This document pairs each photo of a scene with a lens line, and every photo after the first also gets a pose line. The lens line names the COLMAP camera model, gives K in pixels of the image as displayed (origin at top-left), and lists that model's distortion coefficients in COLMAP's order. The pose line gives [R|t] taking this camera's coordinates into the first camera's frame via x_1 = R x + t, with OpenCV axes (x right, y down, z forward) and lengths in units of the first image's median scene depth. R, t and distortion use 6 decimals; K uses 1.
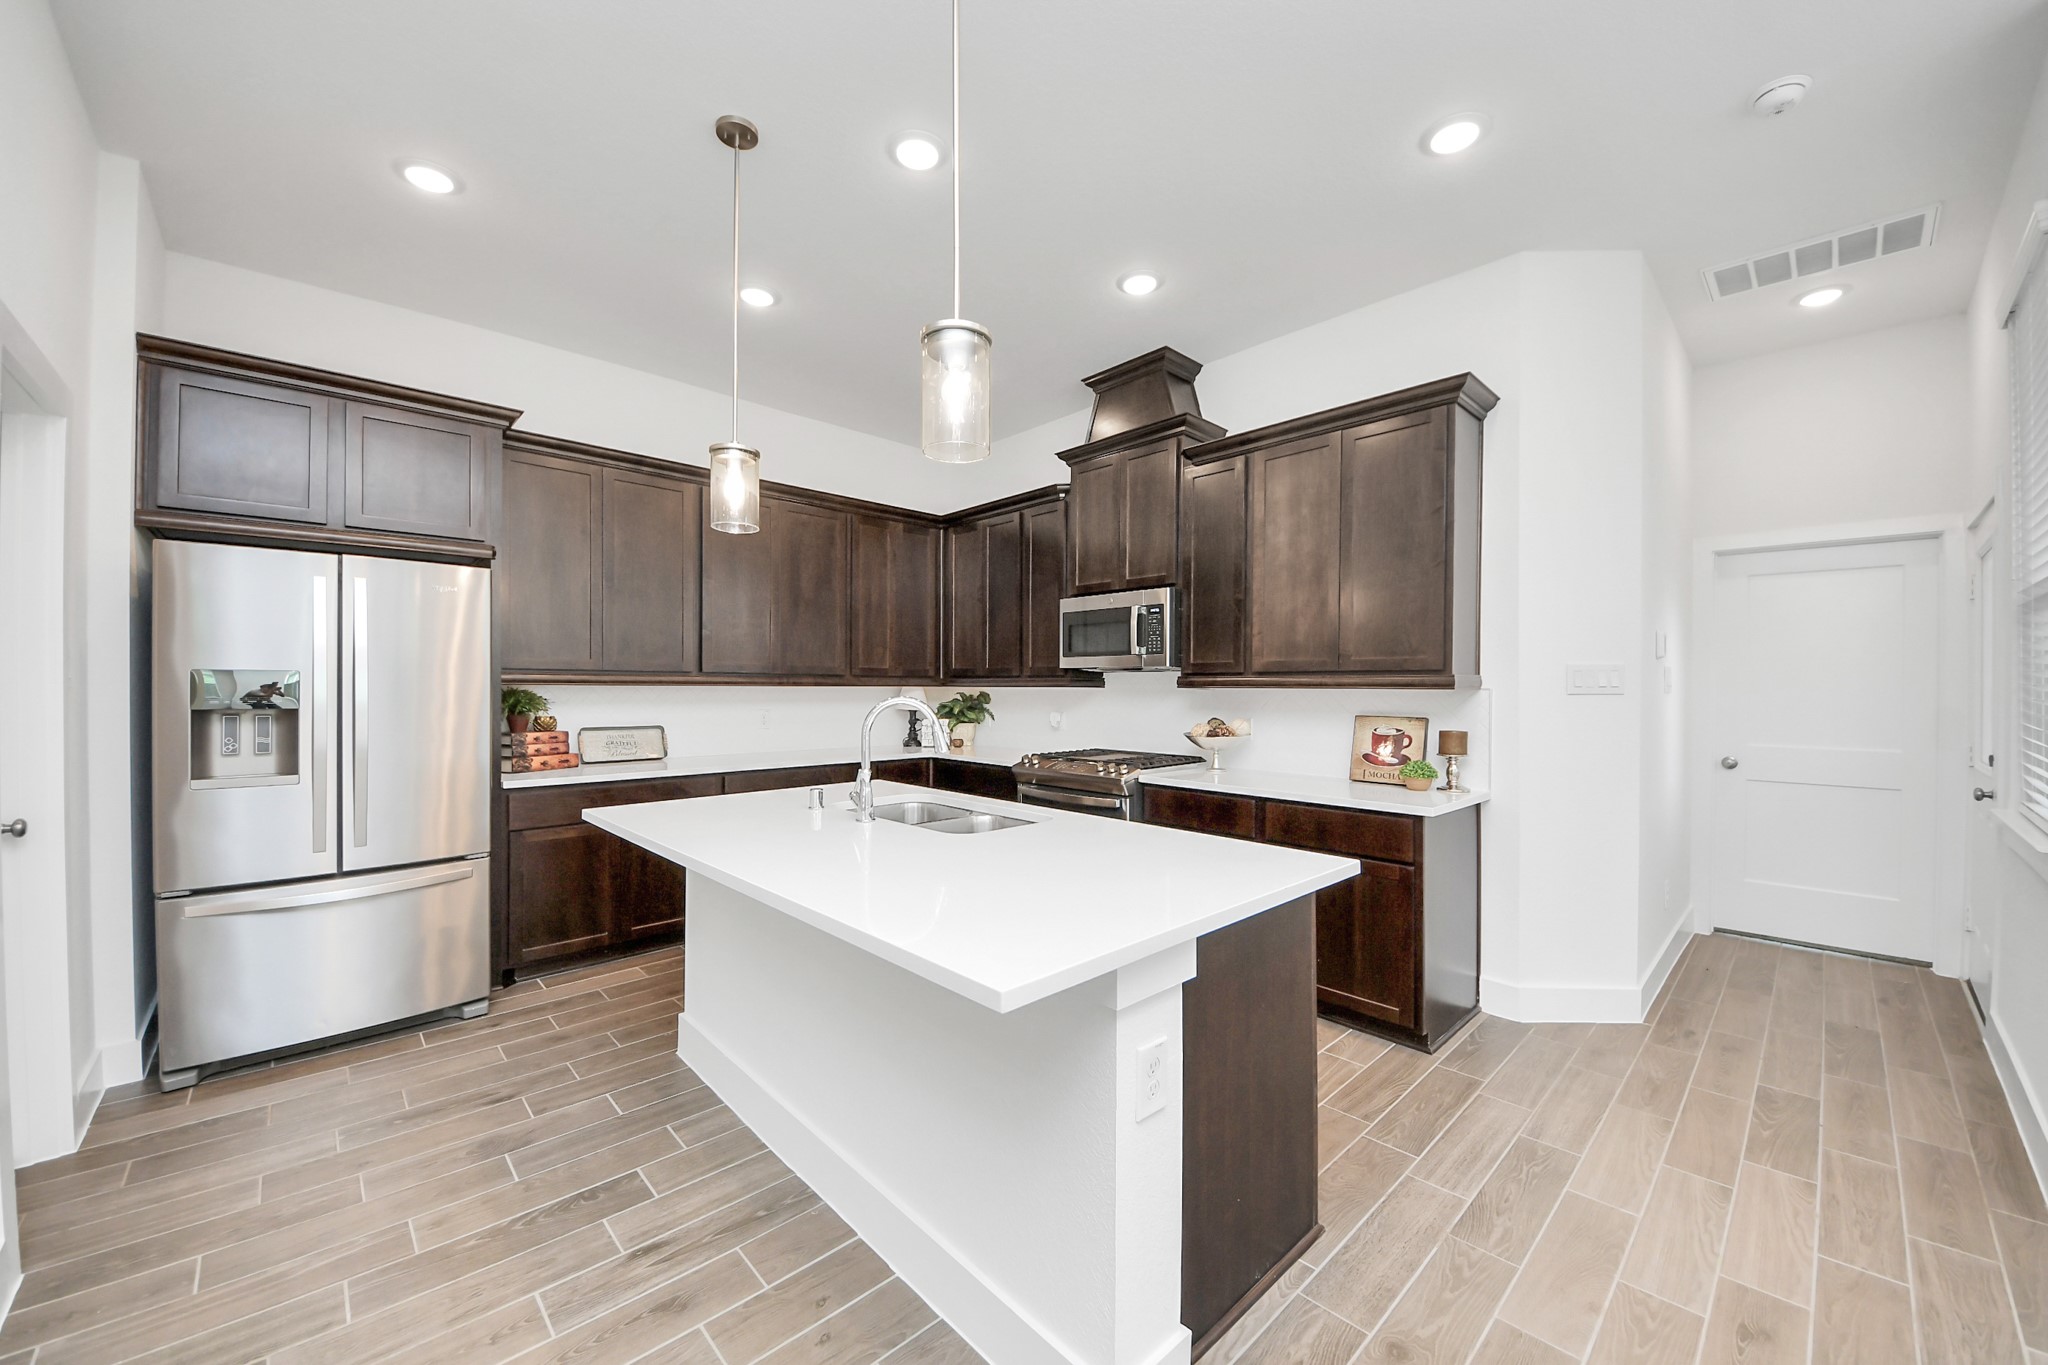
lens RADIAL K [[752.3, 0, 947.2], [0, 752.3, 697.6], [0, 0, 1]] dist [0.008247, -0.009322]
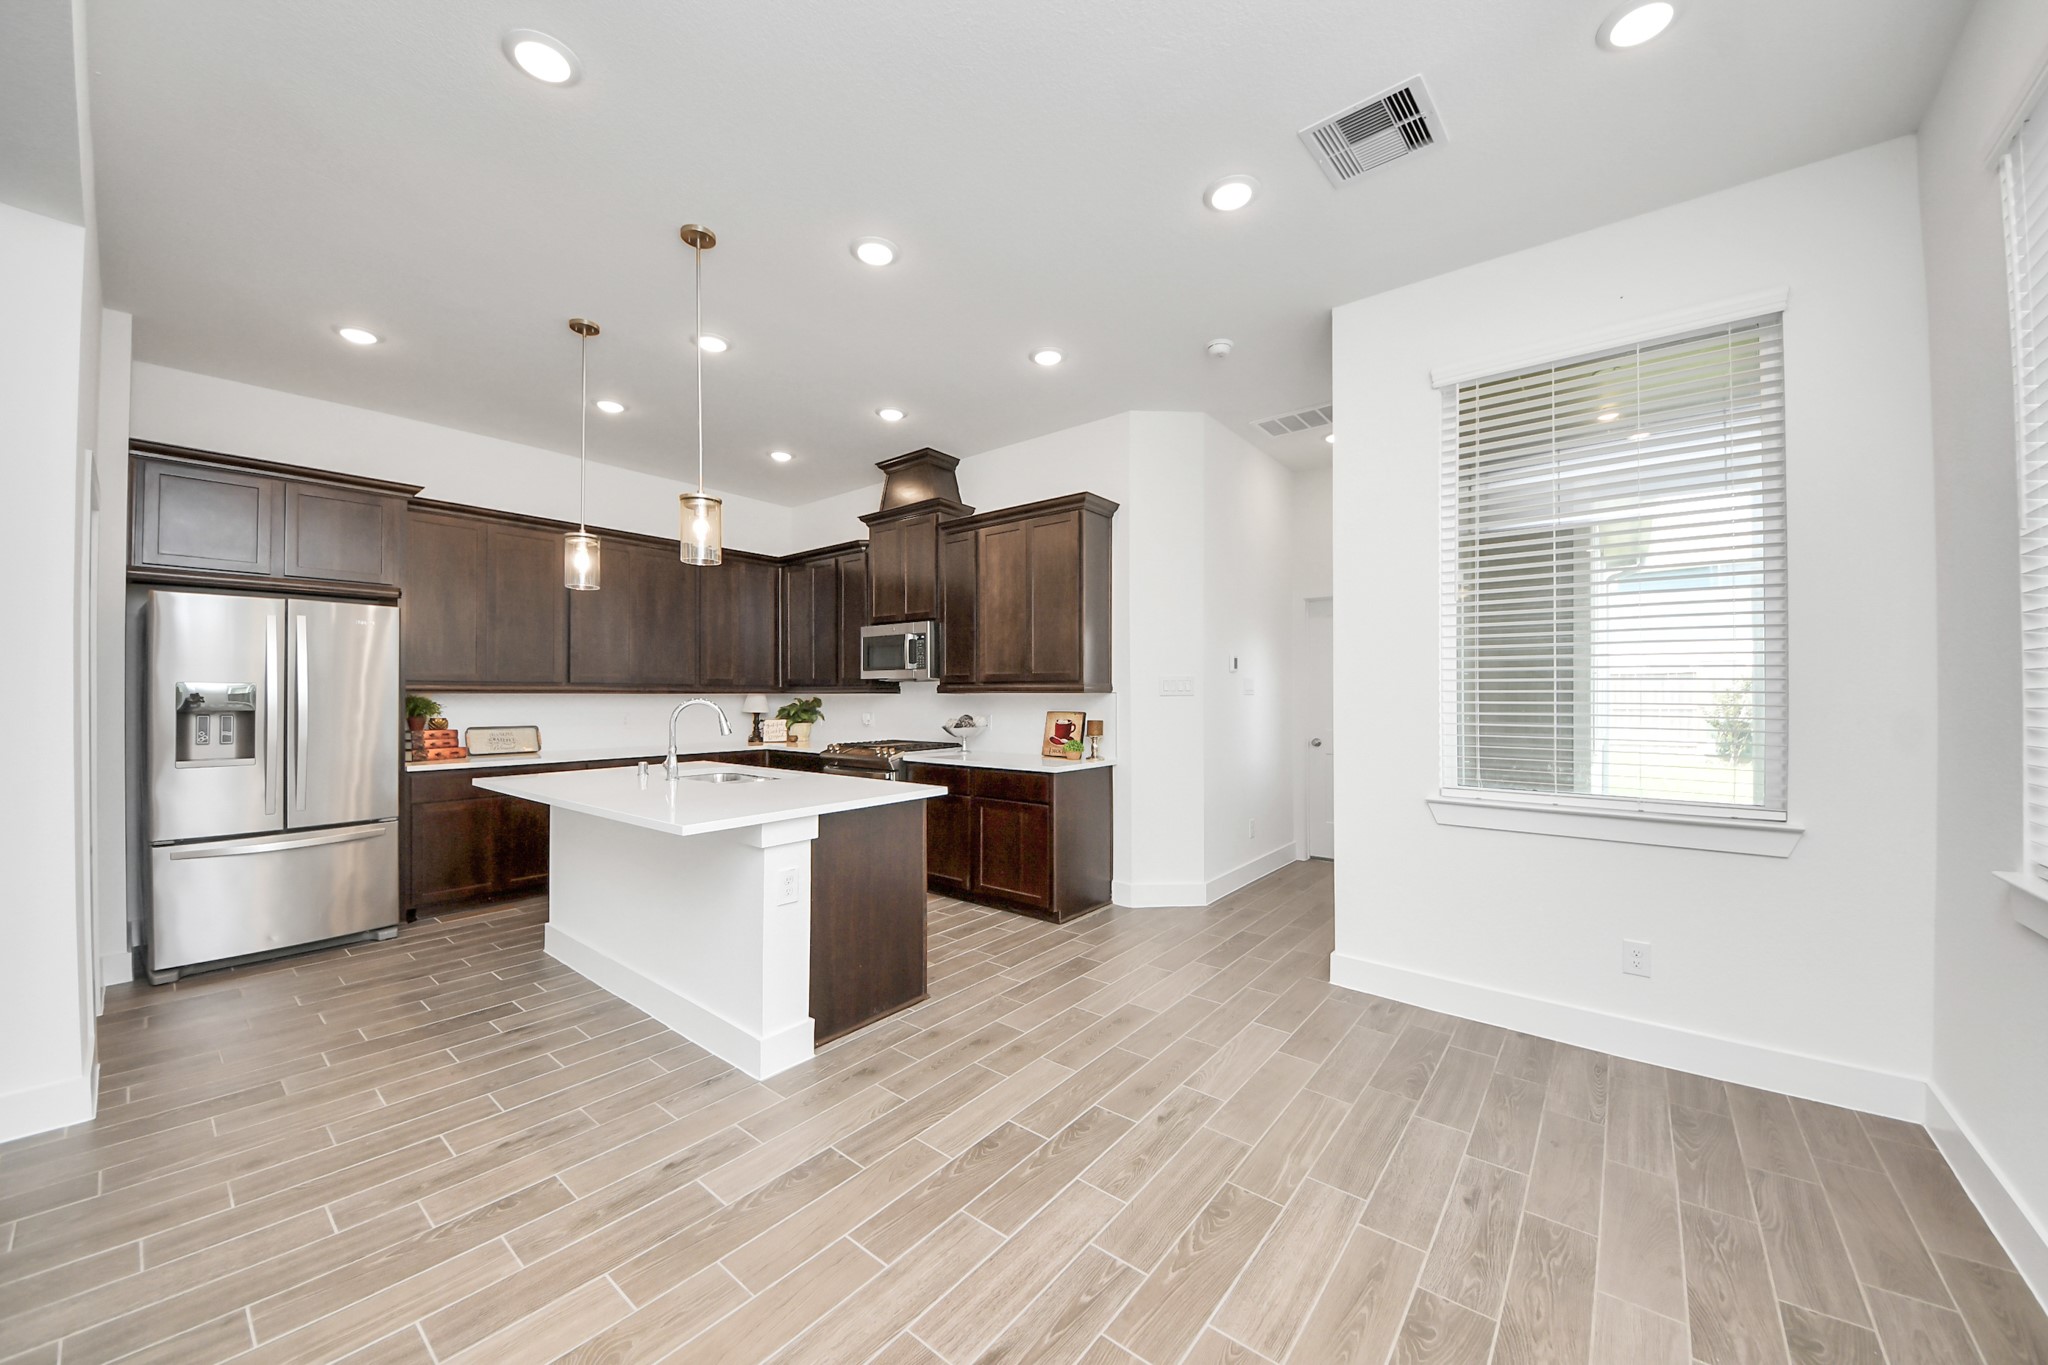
lens RADIAL K [[752.3, 0, 958.7], [0, 752.3, 690.1], [0, 0, 1]] dist [0.008247, -0.009322]
pose [[0.990645, -0.005192, 0.136362, 0.187497], [0.008019, 0.999764, -0.020189, 0.011614], [-0.136225, 0.021094, 0.990453, -0.438146]]
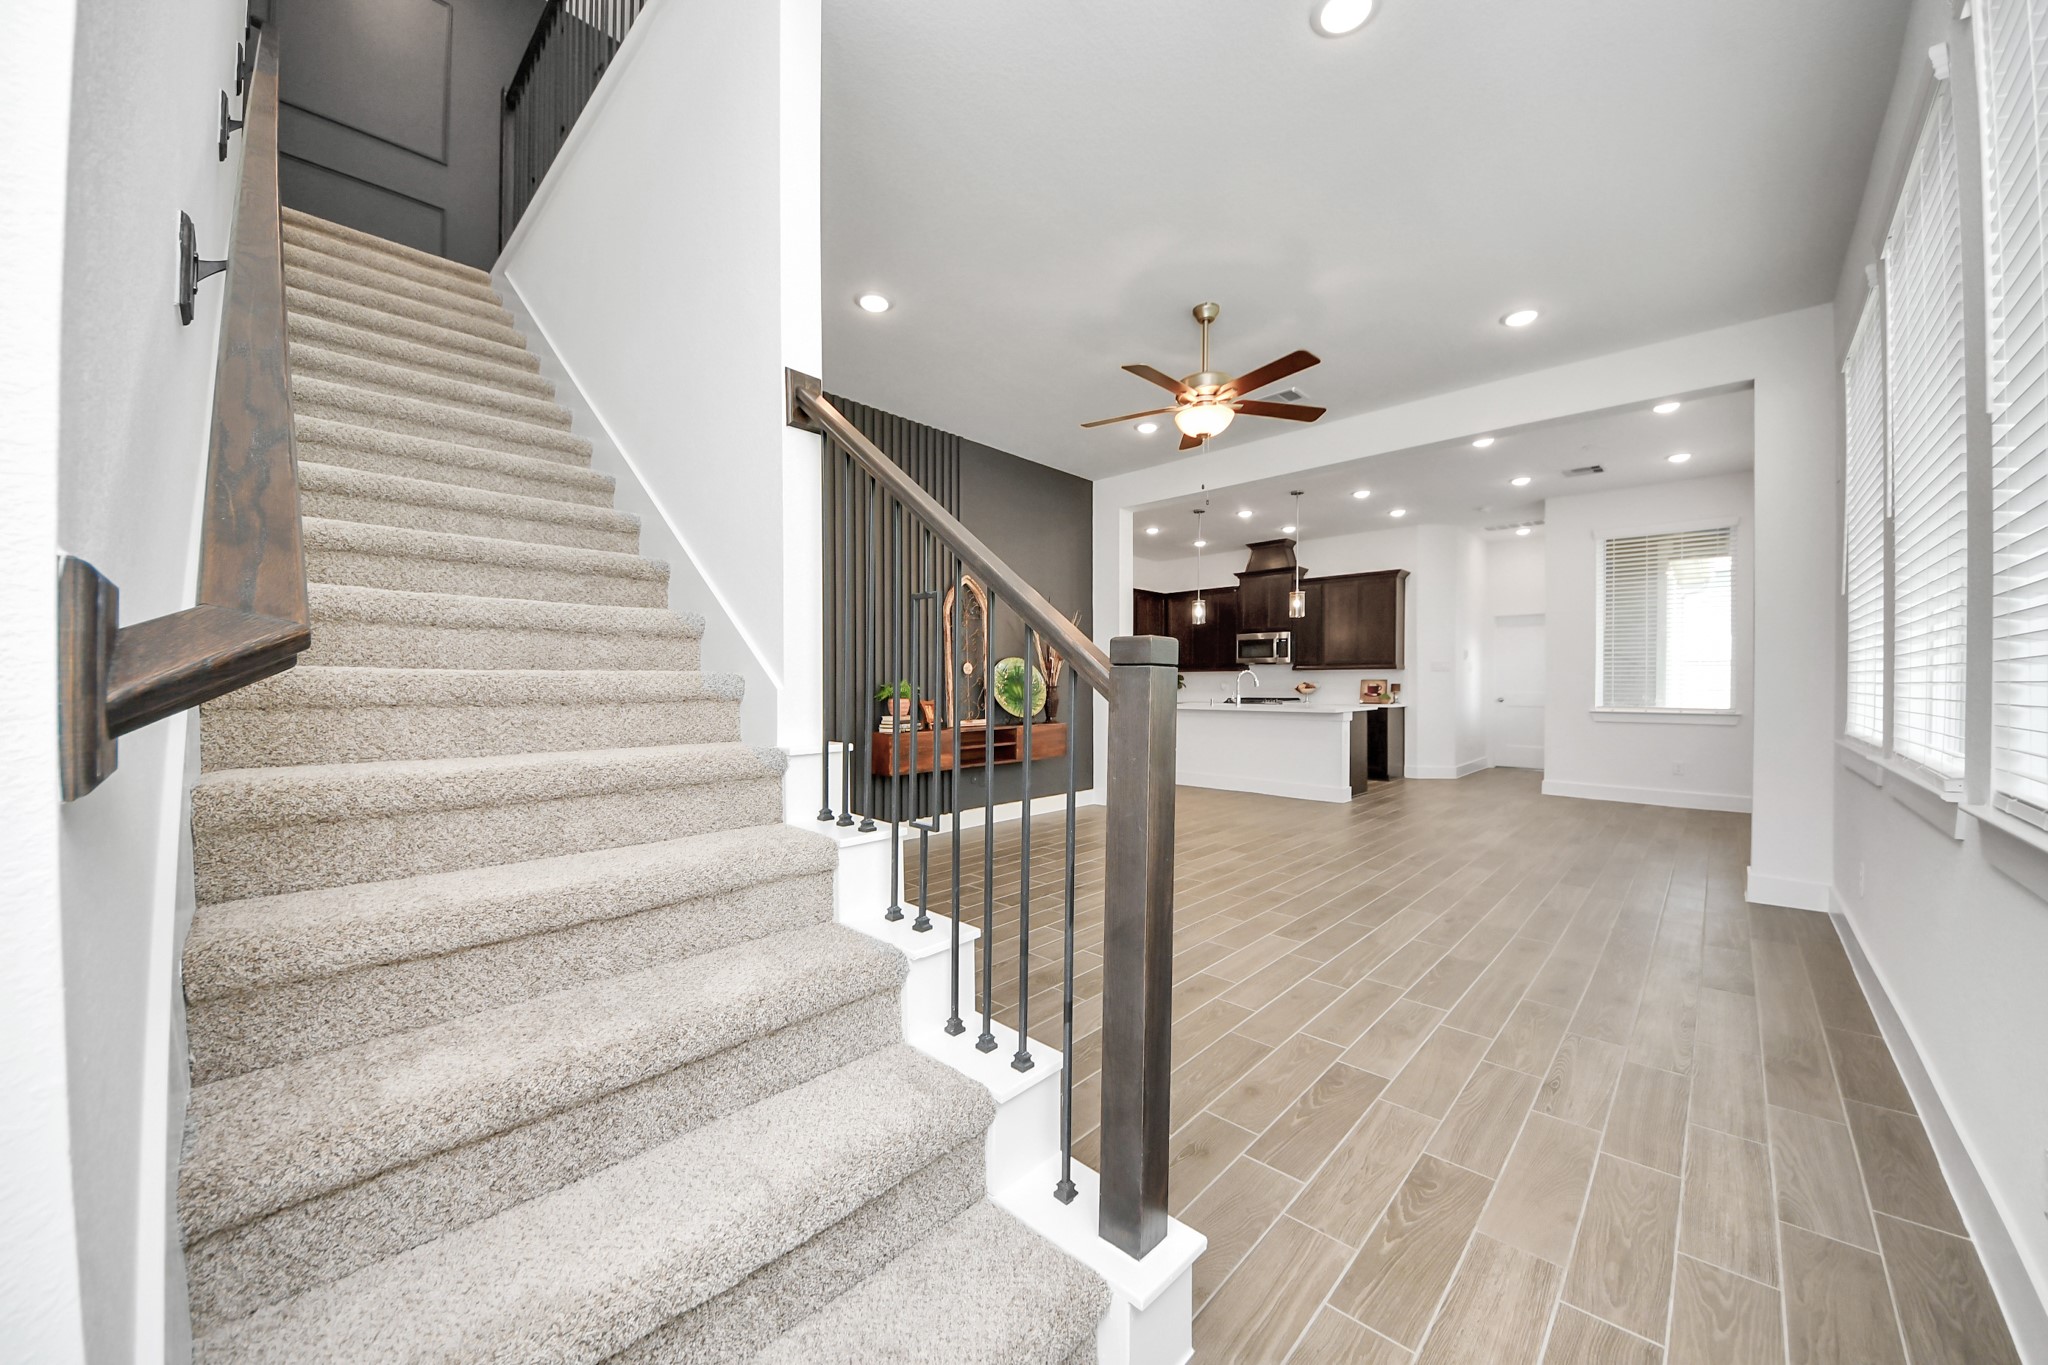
lens RADIAL K [[752.3, 0, 944.9], [0, 752.3, 687.2], [0, 0, 1]] dist [0.008247, -0.009322]
pose [[0.998387, 0.000076, 0.056774, -1.230371], [0.000497, 0.999949, -0.010087, 0.084067], [-0.056772, 0.010099, 0.998336, -1.806285]]
